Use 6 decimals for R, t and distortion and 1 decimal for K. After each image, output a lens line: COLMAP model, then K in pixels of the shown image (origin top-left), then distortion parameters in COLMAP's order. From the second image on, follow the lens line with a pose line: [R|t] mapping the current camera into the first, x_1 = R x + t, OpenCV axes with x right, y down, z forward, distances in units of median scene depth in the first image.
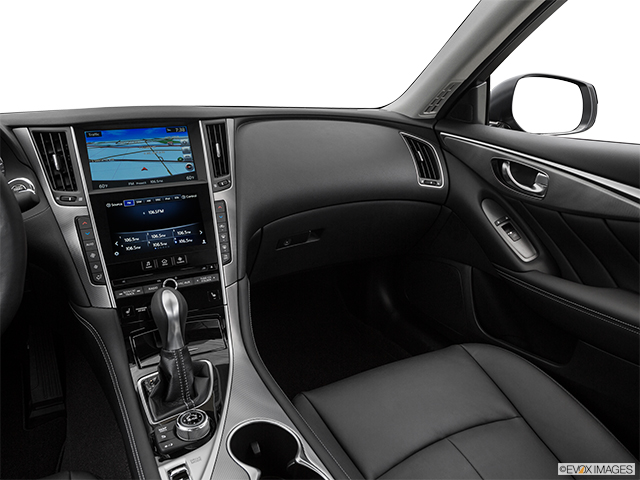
lens RADIAL K [[481.9, 0, 320.0], [0, 481.9, 240.0], [0, 0, 1]] dist [-0.102642, 0.001256]
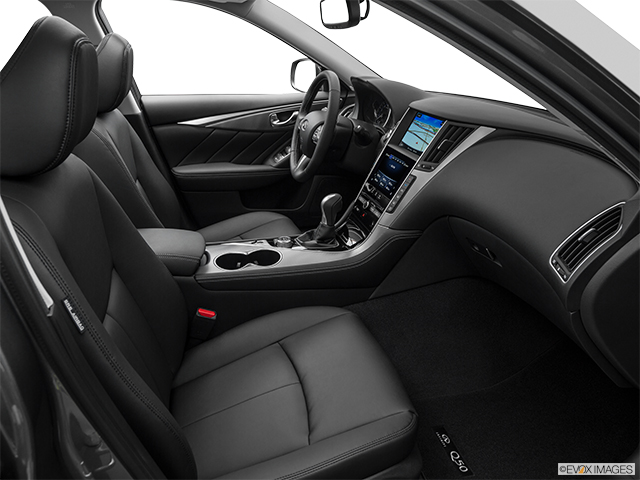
lens RADIAL K [[481.9, 0, 320.0], [0, 481.9, 240.0], [0, 0, 1]] dist [-0.102642, 0.001256]
pose [[-0.245679, 0.361807, -0.899298, 0.990684], [-0.319652, 0.845601, 0.427529, -0.362201], [0.915131, 0.392497, -0.092094, 0.790092]]
